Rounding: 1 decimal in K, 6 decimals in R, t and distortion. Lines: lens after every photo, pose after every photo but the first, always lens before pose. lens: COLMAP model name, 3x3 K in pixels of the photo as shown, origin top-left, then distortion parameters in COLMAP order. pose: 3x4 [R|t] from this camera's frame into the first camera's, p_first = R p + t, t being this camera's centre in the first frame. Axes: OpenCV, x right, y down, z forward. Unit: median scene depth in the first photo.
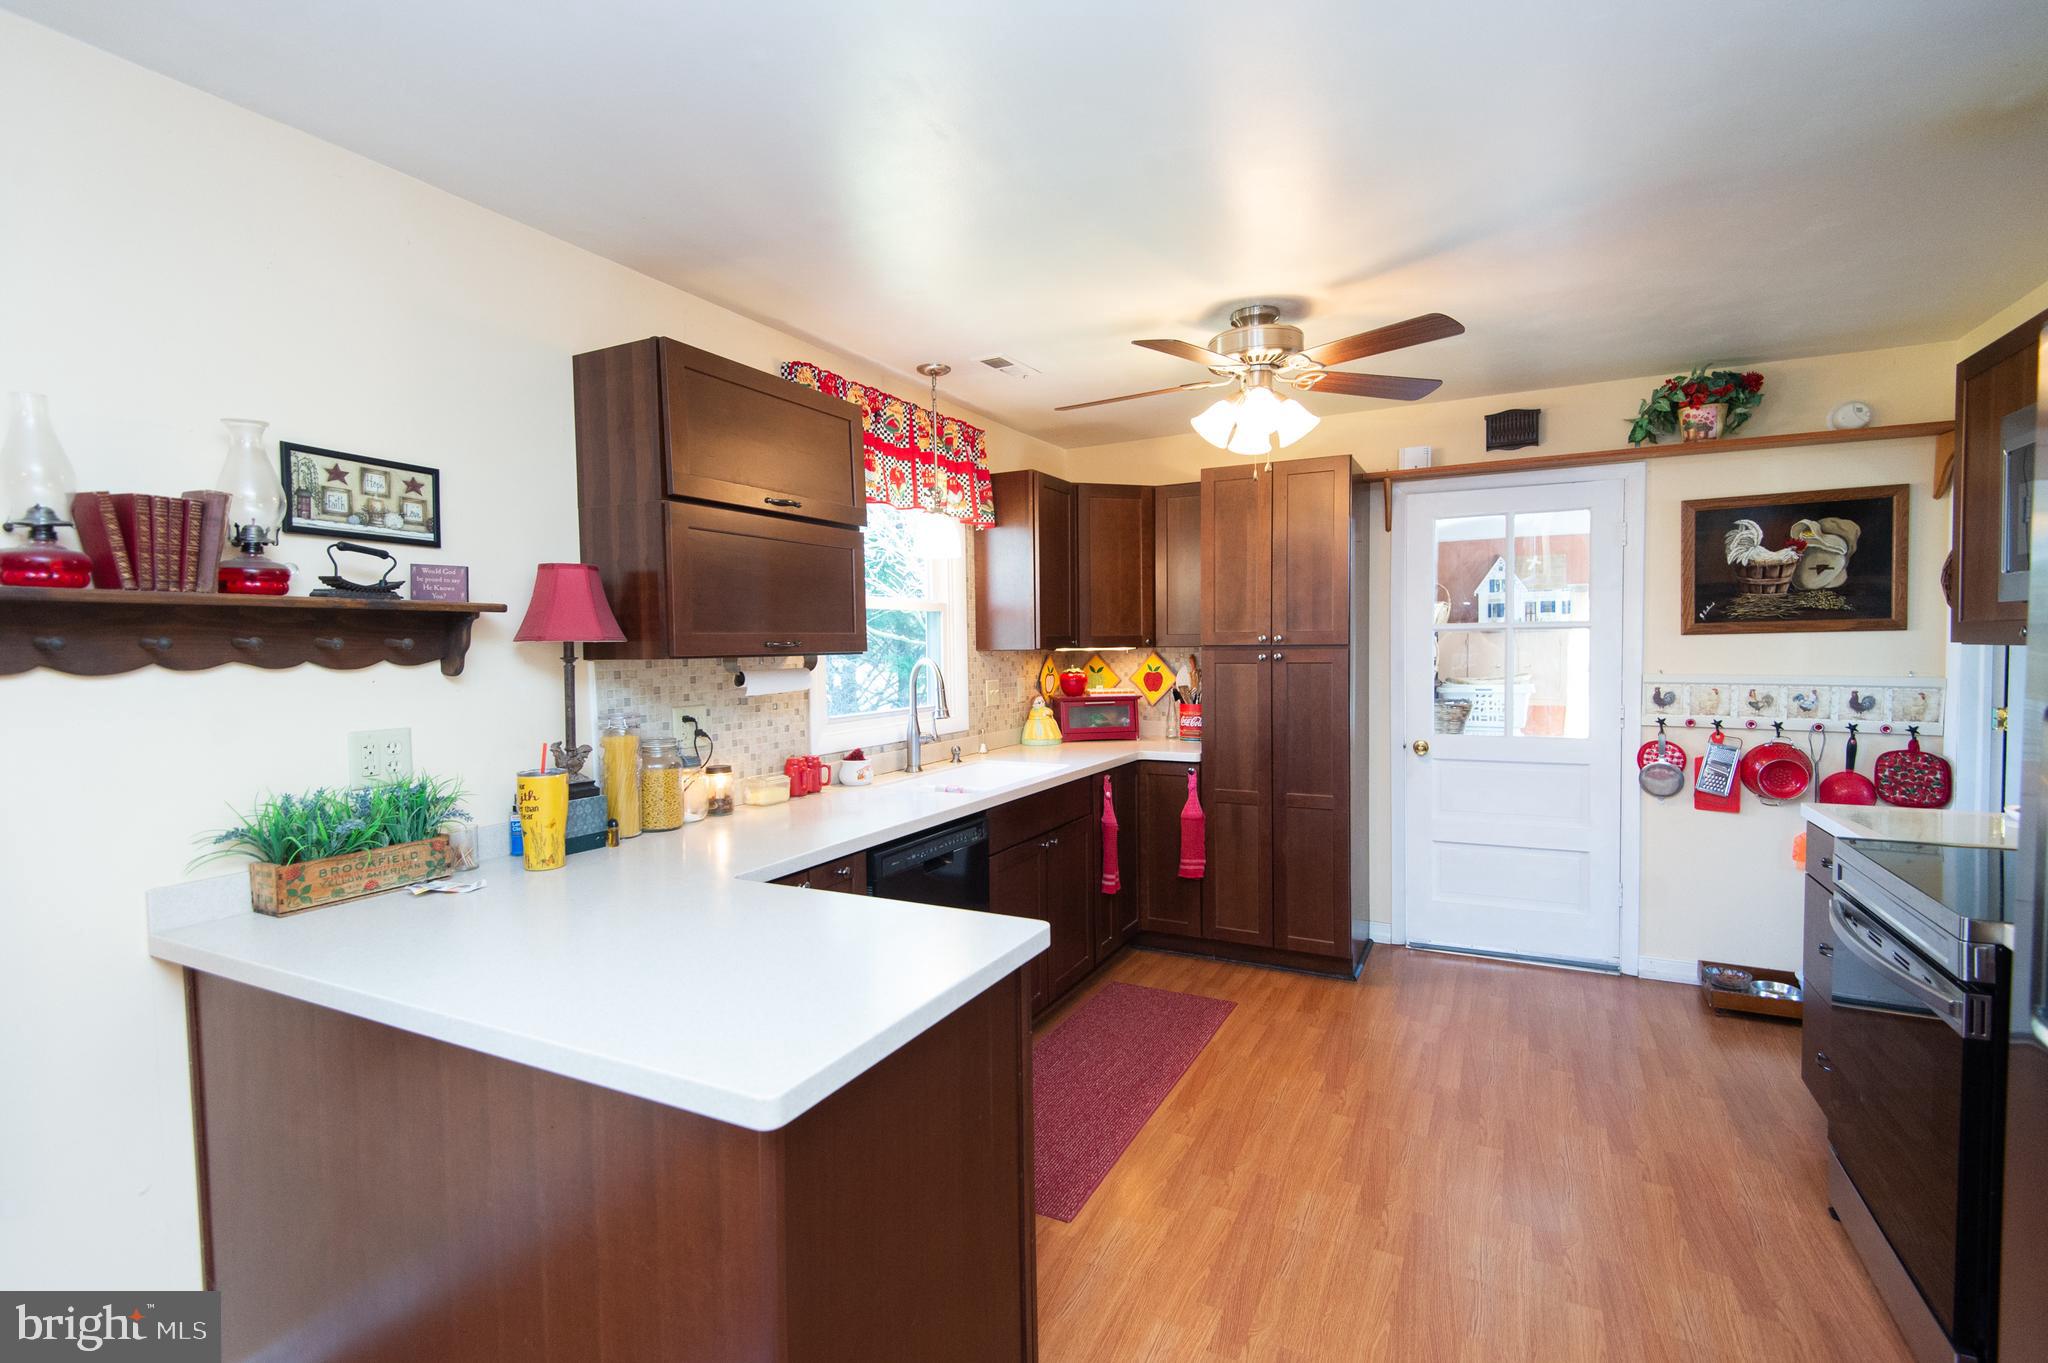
lens RADIAL K [[927.3, 0, 1019.3], [0, 927.3, 678.1], [0, 0, 1]] dist [0.046425, -0.027153]
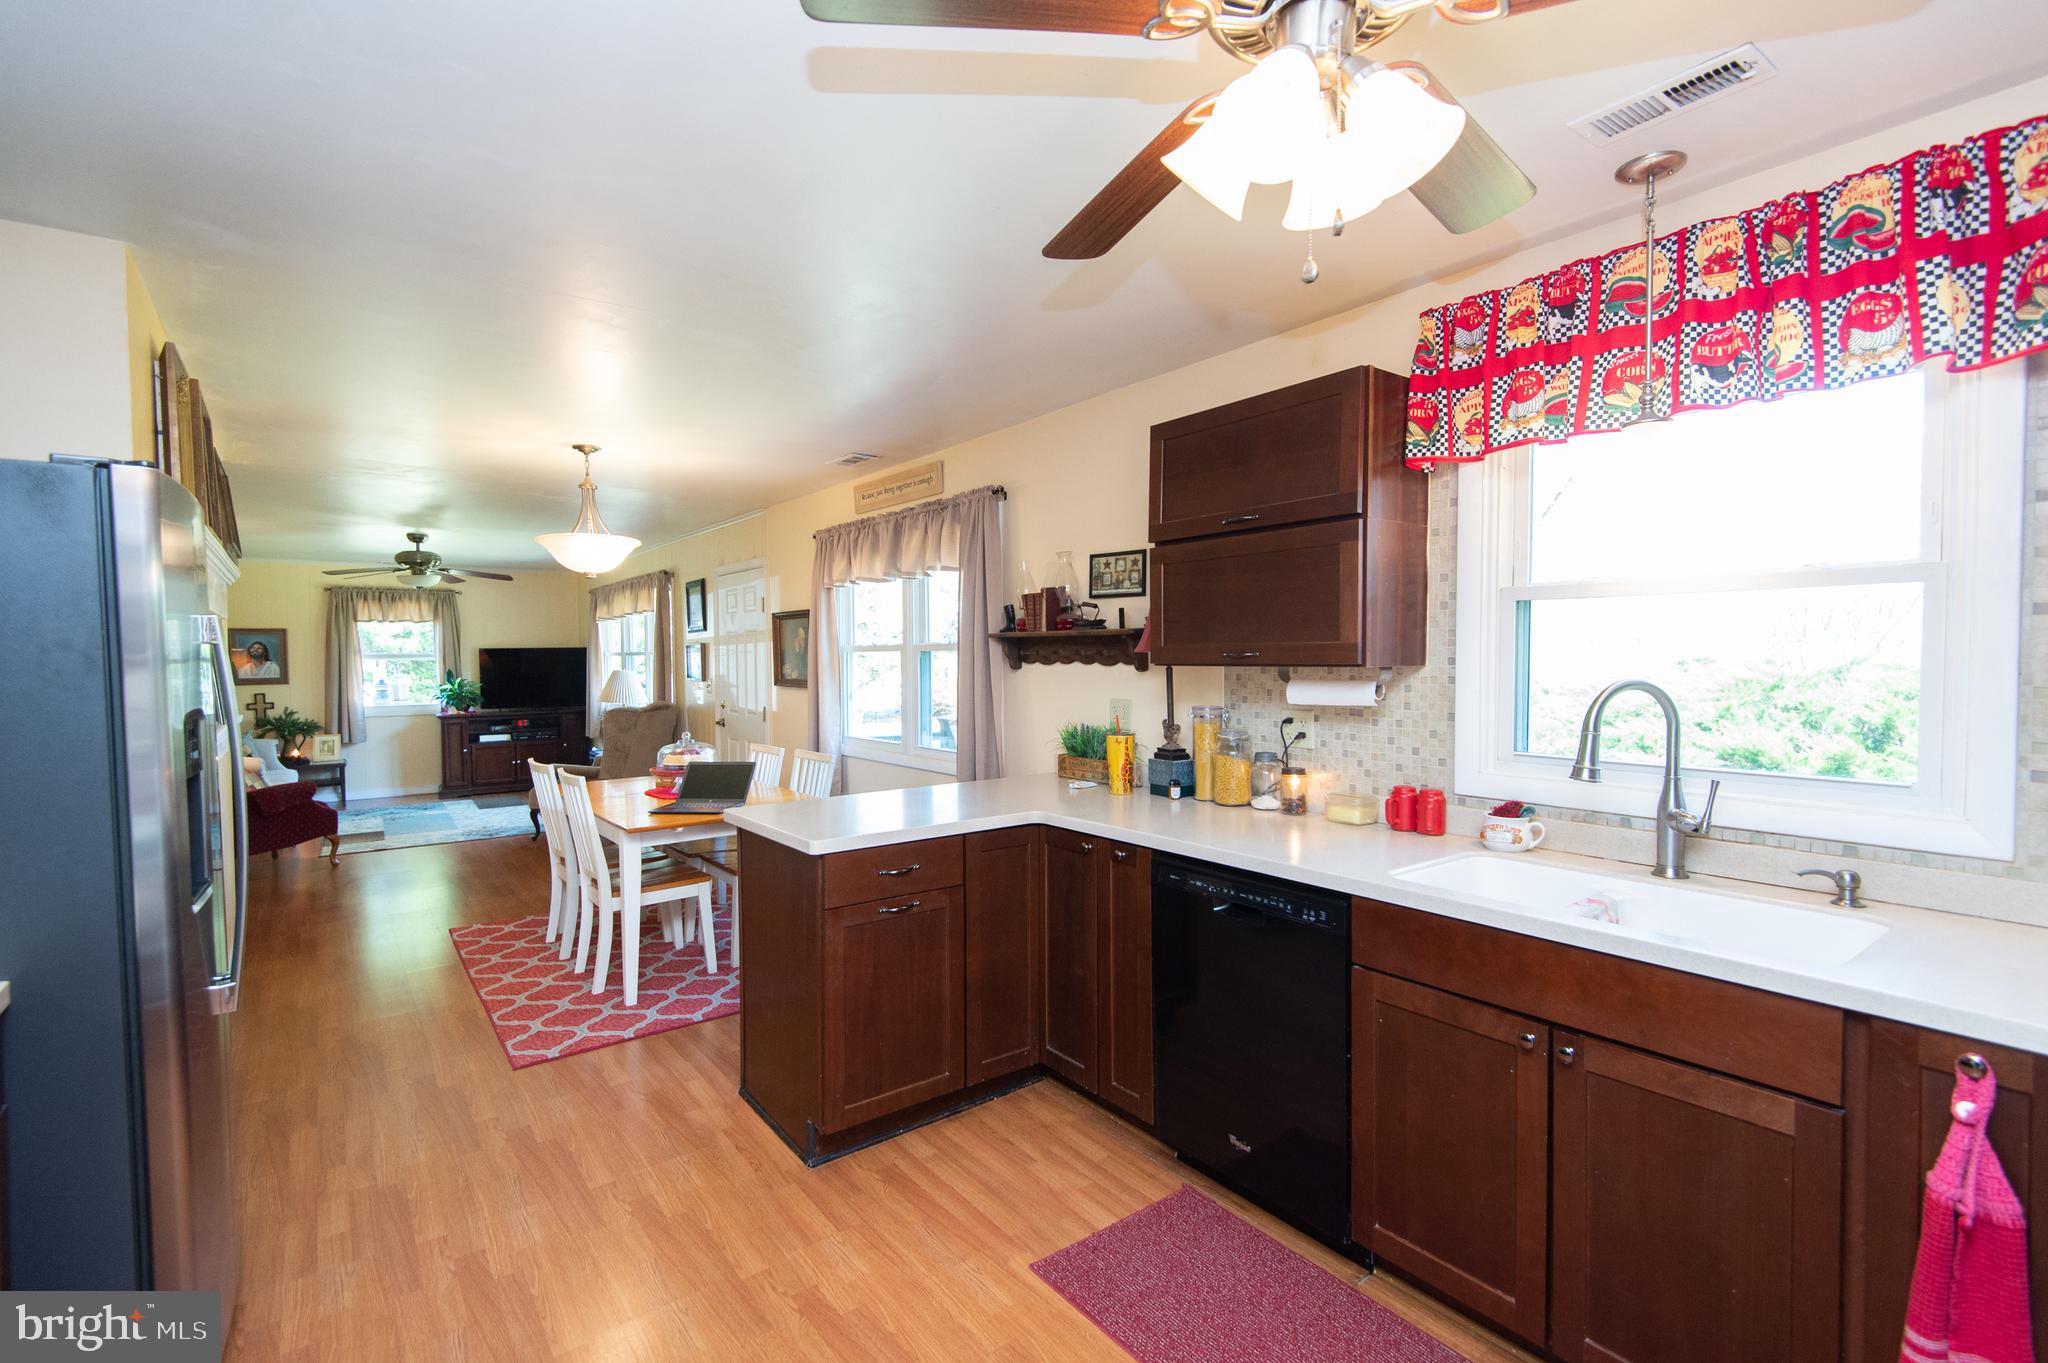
lens RADIAL K [[927.3, 0, 1019.3], [0, 927.3, 678.1], [0, 0, 1]] dist [0.046425, -0.027153]
pose [[-0.424502, 0.040522, -0.904520, 0.568682], [-0.021108, 0.998284, 0.054629, -0.043779], [0.905181, 0.042282, -0.422918, 0.862903]]
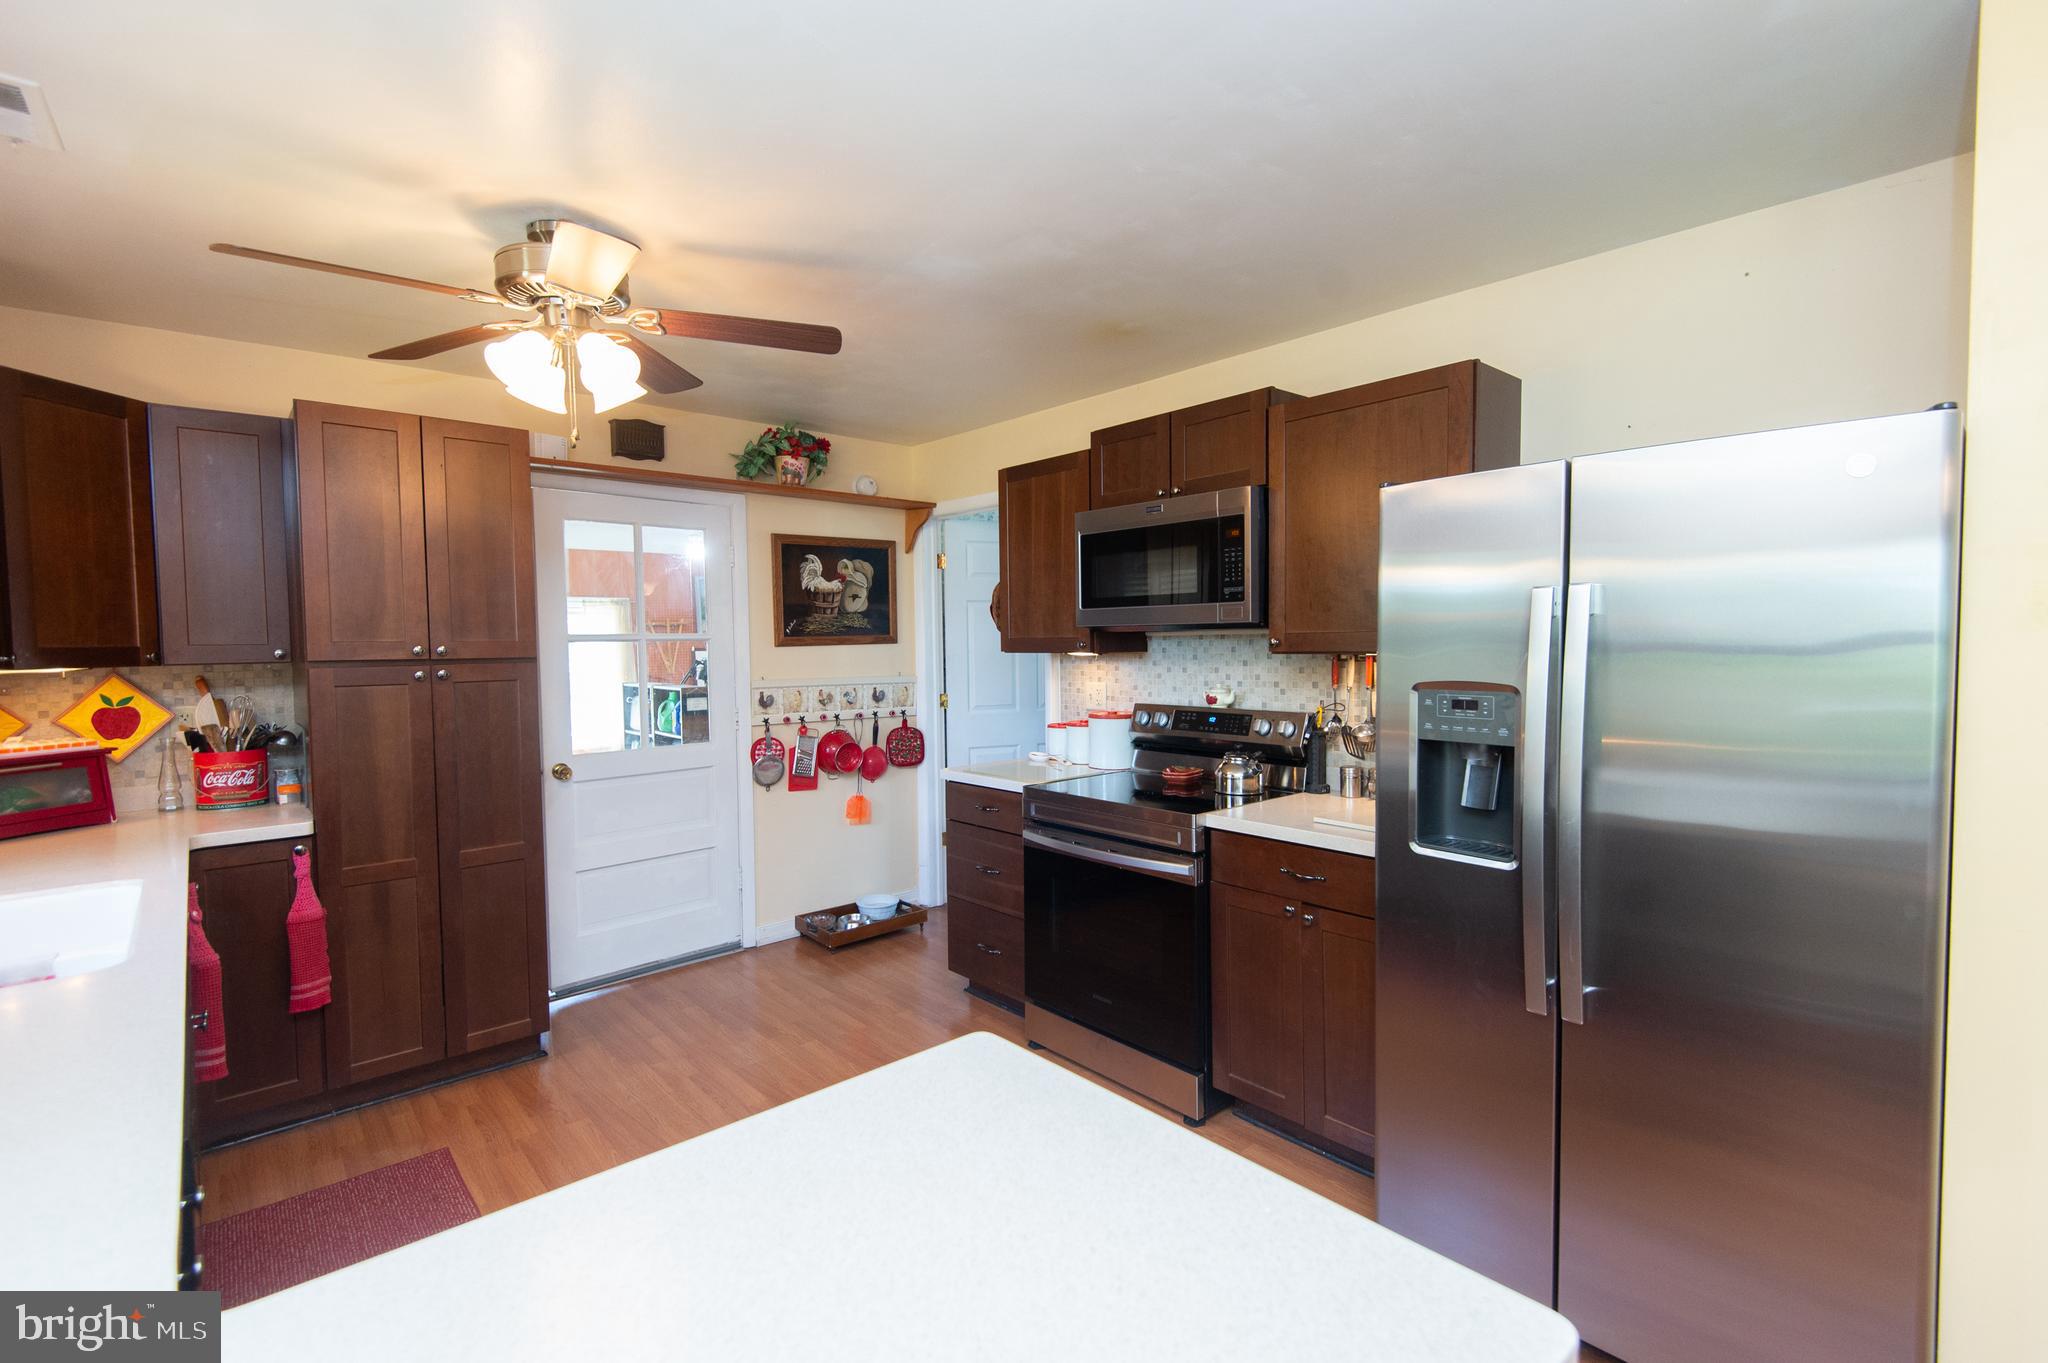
lens RADIAL K [[927.3, 0, 1019.3], [0, 927.3, 678.1], [0, 0, 1]] dist [0.046425, -0.027153]
pose [[0.359074, -0.031406, 0.932780, -0.290302], [0.044916, 0.998857, 0.016340, -0.012160], [-0.932228, 0.036030, 0.360075, 0.307422]]
